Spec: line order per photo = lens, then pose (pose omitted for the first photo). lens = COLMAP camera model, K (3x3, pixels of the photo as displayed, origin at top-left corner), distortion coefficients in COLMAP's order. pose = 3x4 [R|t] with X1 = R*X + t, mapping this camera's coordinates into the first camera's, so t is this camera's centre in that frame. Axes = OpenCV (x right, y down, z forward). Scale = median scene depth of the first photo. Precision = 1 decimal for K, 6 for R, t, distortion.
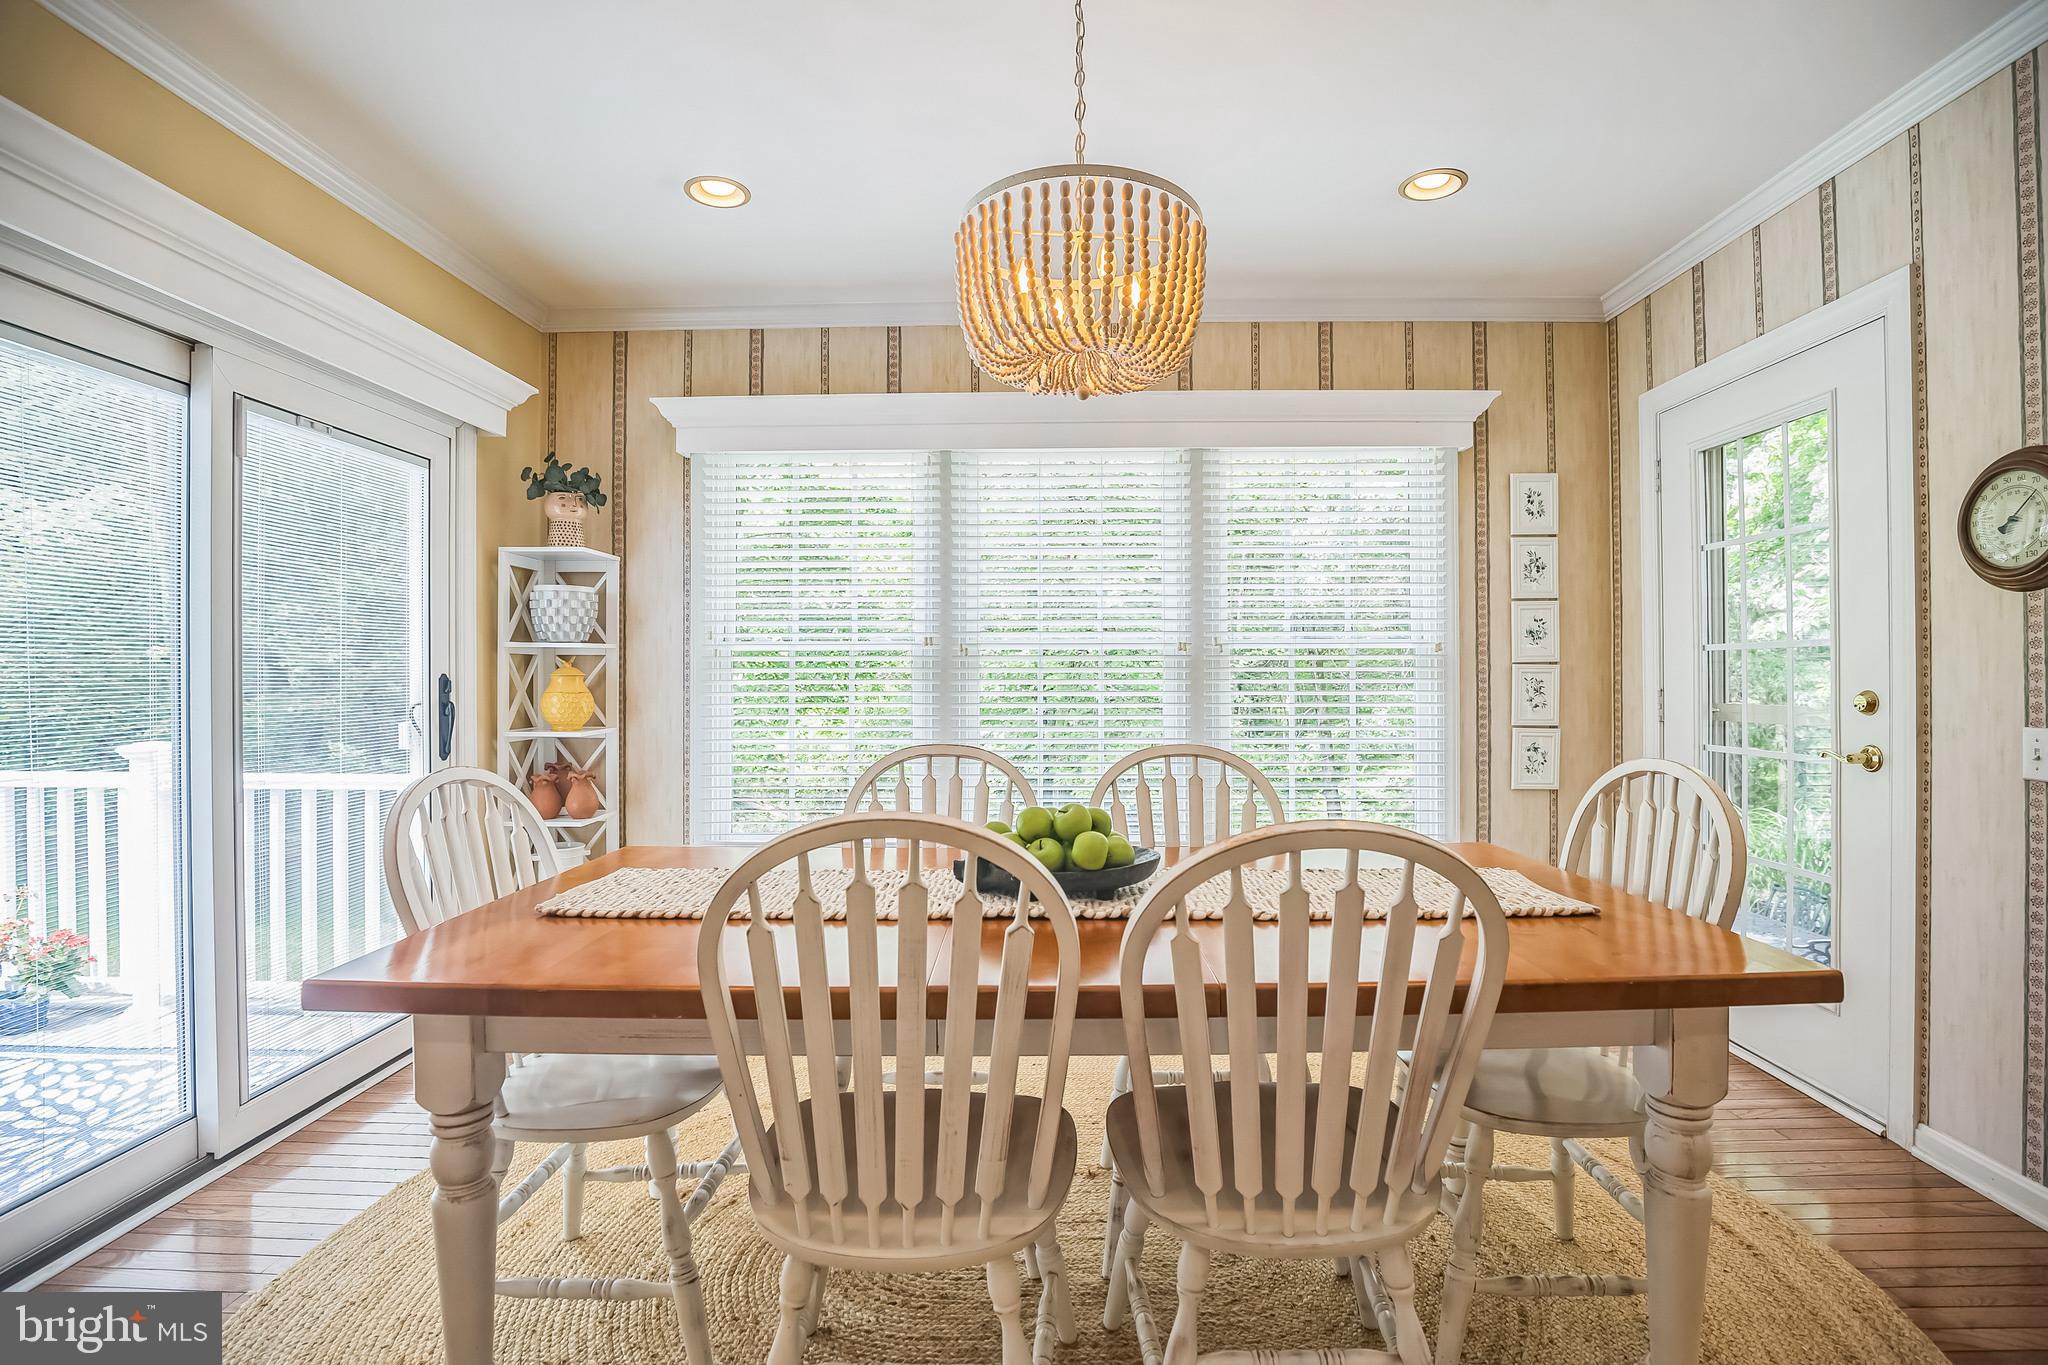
lens RADIAL K [[940.0, 0, 1025.8], [0, 940.0, 677.3], [0, 0, 1]] dist [-0.032283, -0.000380]
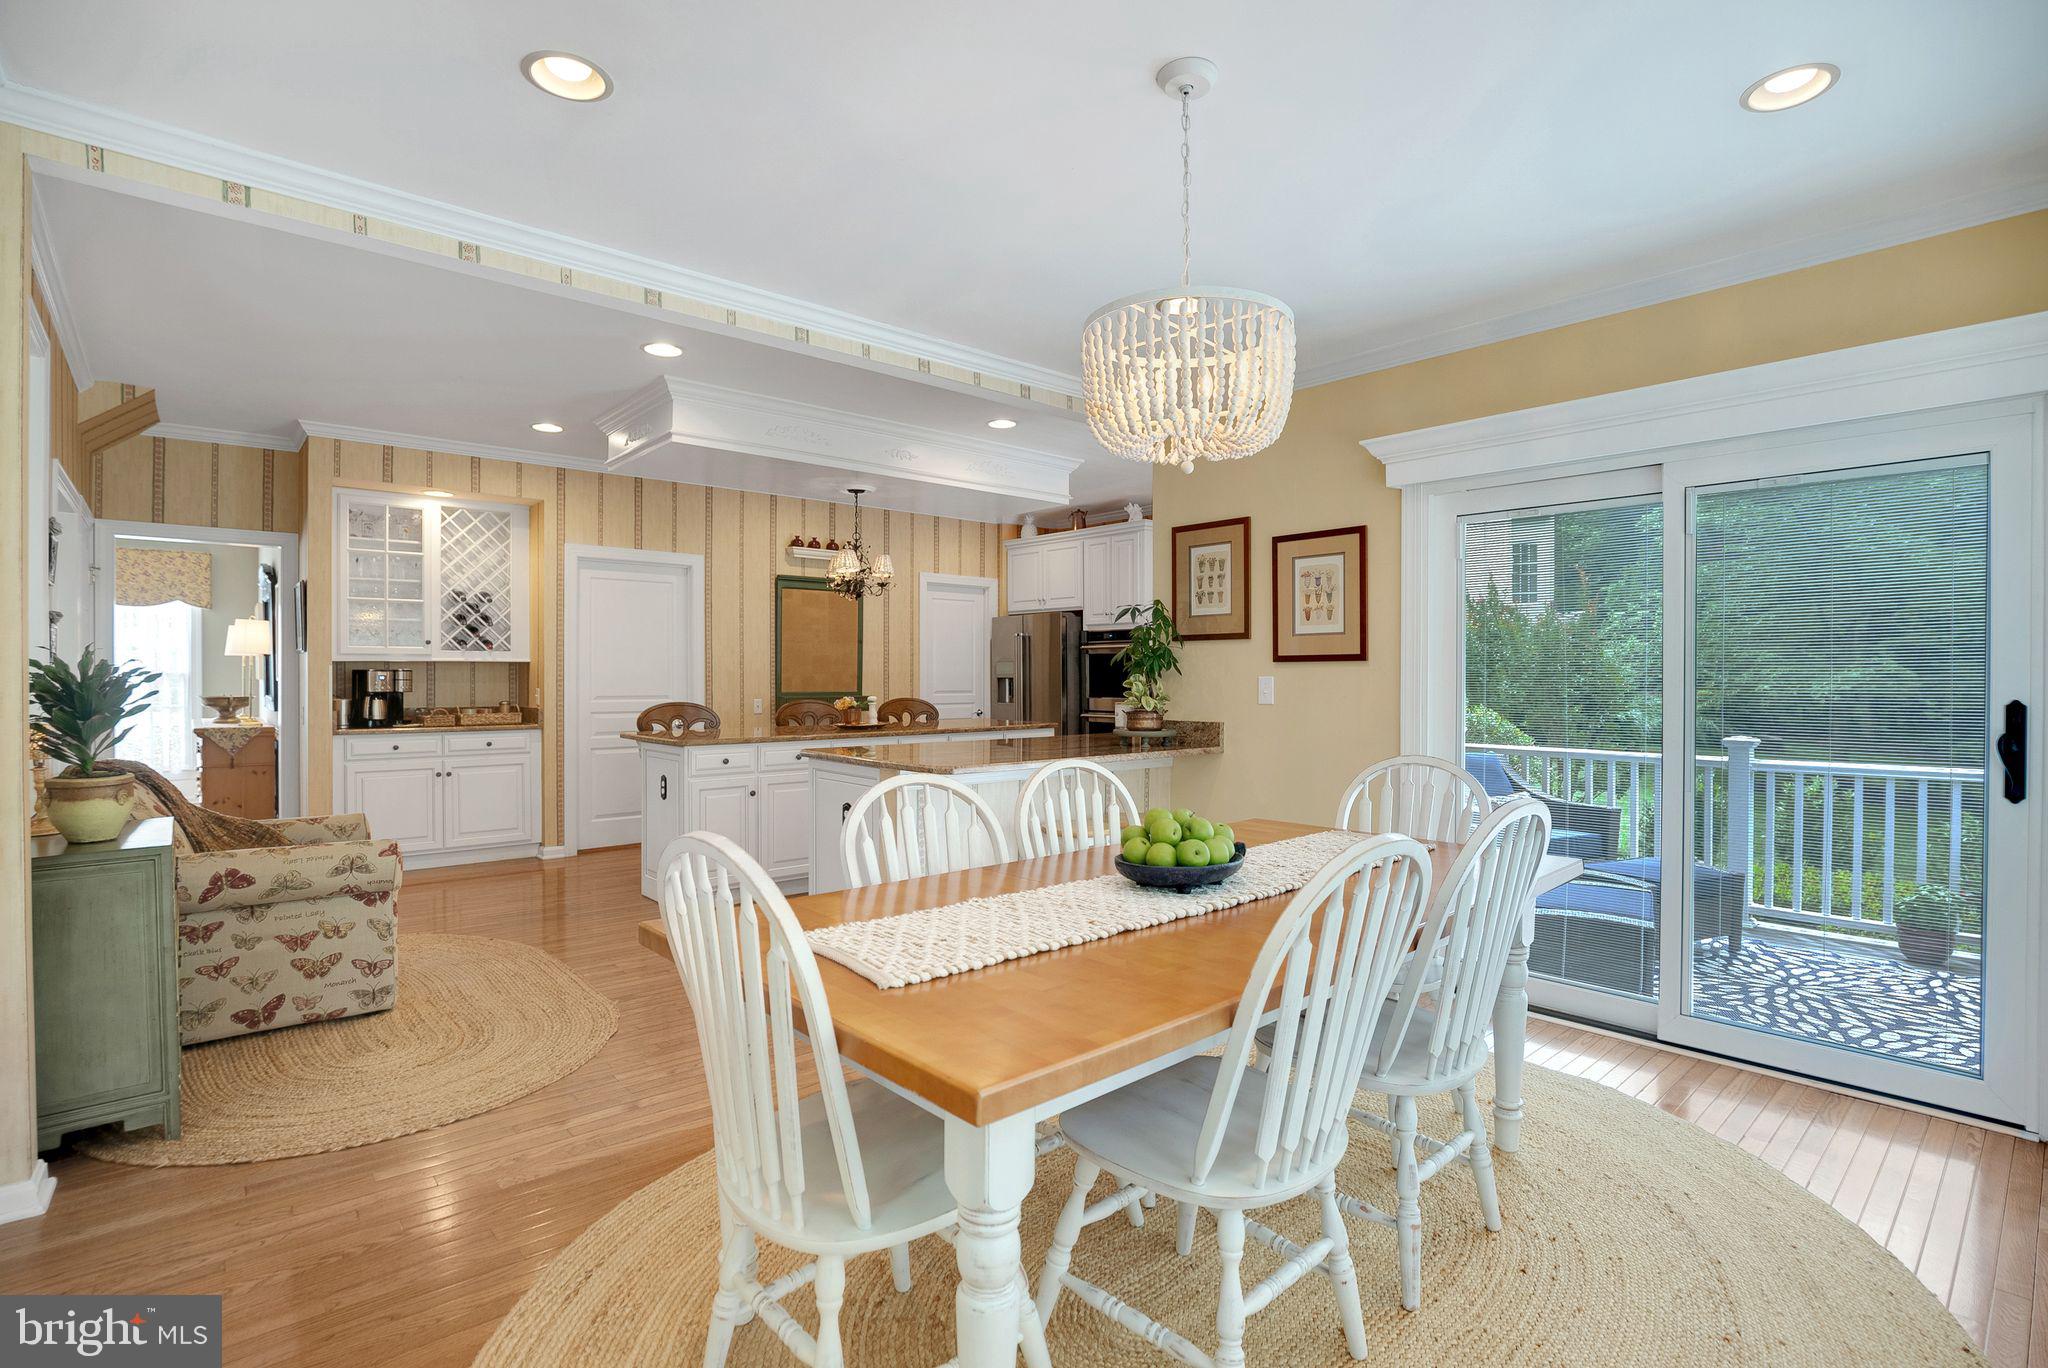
lens RADIAL K [[953.6, 0, 1025.4], [0, 953.6, 676.0], [0, 0, 1]] dist [-0.031481, 0.000120]
pose [[-0.735613, 0.004317, -0.677388, 0.531414], [0.004742, 0.999988, 0.001223, -0.028305], [0.677385, -0.002313, -0.735625, 0.906550]]
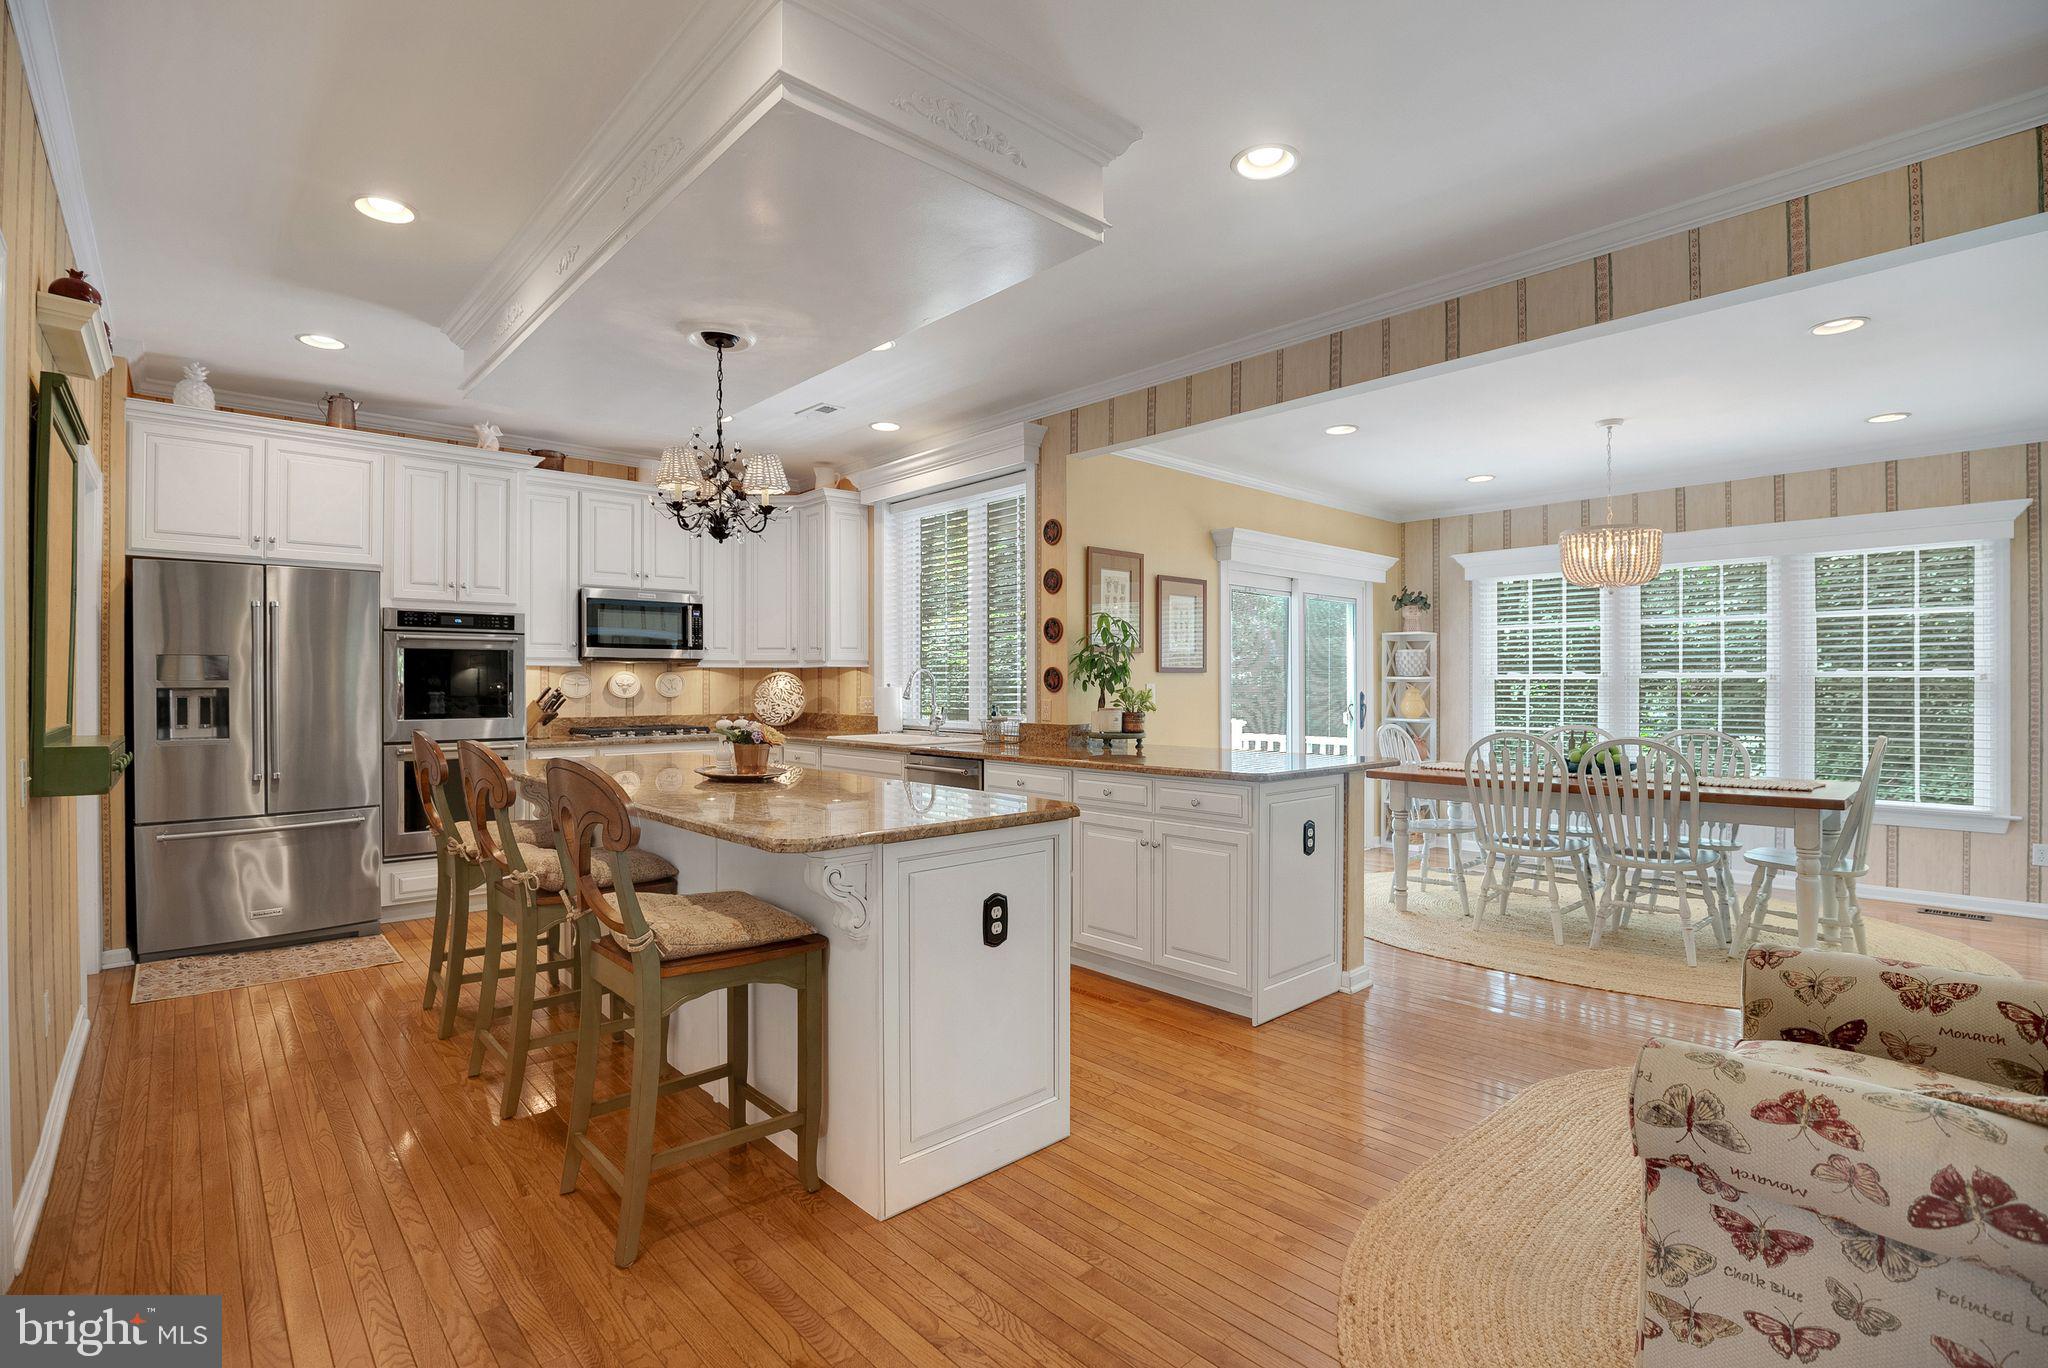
lens RADIAL K [[952.6, 0, 1014.7], [0, 952.6, 685.7], [0, 0, 1]] dist [-0.041216, 0.010050]
pose [[0.683606, 0.003226, -0.729844, 0.453669], [0.001288, 0.999983, 0.005627, -0.029868], [0.729850, -0.004787, 0.683591, -1.116821]]
